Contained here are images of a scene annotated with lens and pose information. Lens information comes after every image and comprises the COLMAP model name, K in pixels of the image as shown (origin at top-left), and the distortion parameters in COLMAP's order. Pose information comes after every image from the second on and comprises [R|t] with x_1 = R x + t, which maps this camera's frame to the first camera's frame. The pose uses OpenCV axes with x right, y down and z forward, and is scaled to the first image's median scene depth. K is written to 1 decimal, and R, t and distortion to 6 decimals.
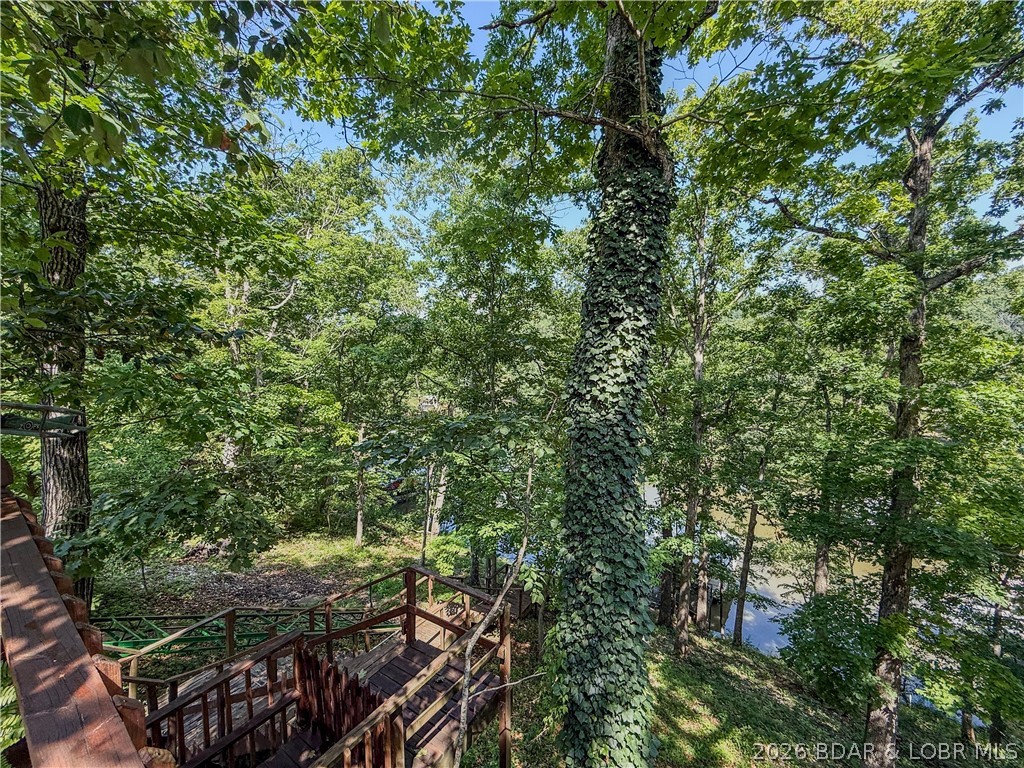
lens RADIAL K [[405.1, 0, 511.2], [0, 405.1, 383.2], [0, 0, 1]] dist [-0.000805, 0.000089]
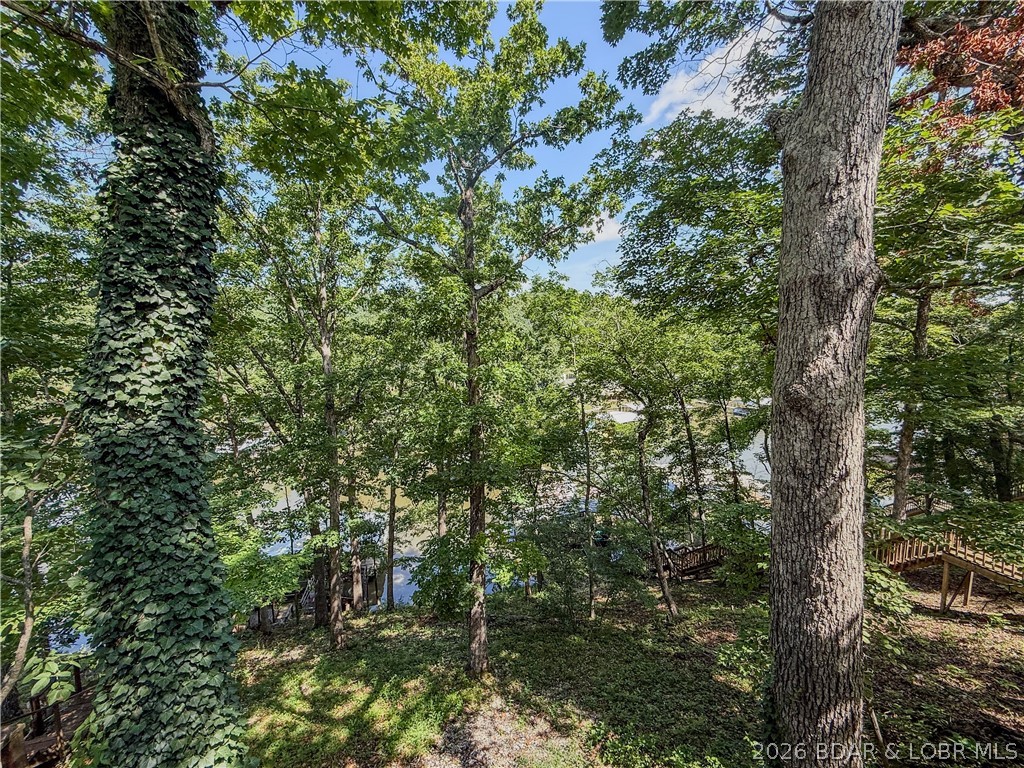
lens RADIAL K [[405.1, 0, 511.2], [0, 405.1, 383.2], [0, 0, 1]] dist [-0.000805, 0.000089]
pose [[0.682358, -0.084756, 0.726088, 0.135003], [0.074598, 0.996144, 0.046174, 0.014226], [-0.727202, 0.022657, 0.686049, -0.075884]]
